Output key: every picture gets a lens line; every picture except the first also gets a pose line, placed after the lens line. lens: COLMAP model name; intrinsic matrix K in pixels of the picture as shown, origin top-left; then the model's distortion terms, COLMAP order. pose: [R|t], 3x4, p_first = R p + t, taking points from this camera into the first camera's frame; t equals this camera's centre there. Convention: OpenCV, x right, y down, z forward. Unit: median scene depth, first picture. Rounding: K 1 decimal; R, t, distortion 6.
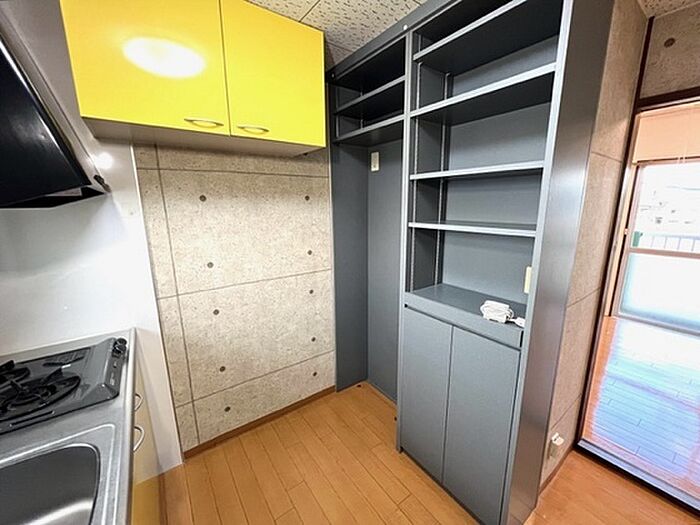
lens RADIAL K [[285.8, 0, 353.2], [0, 285.8, 265.0], [0, 0, 1]] dist [0.002422, 0.001393]
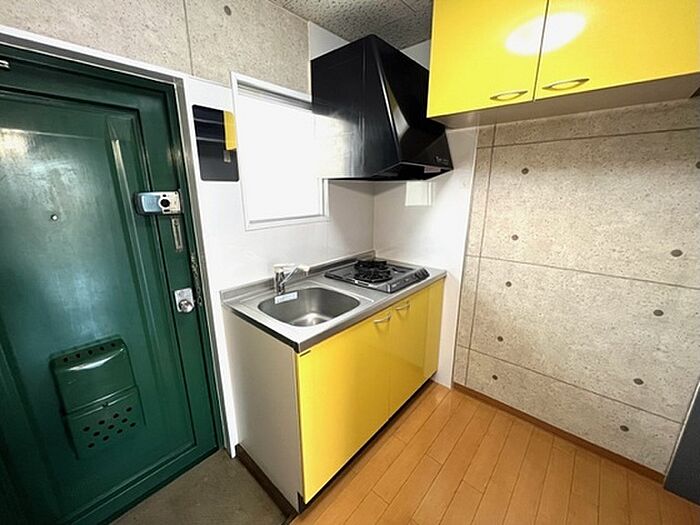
lens RADIAL K [[285.8, 0, 354.6], [0, 285.8, 264.7], [0, 0, 1]] dist [0.002422, 0.001393]
pose [[0.228210, 0.263074, -0.937397, 0.345270], [-0.211419, 0.953219, 0.216044, -0.007270], [0.950380, 0.148880, 0.273153, 0.181190]]
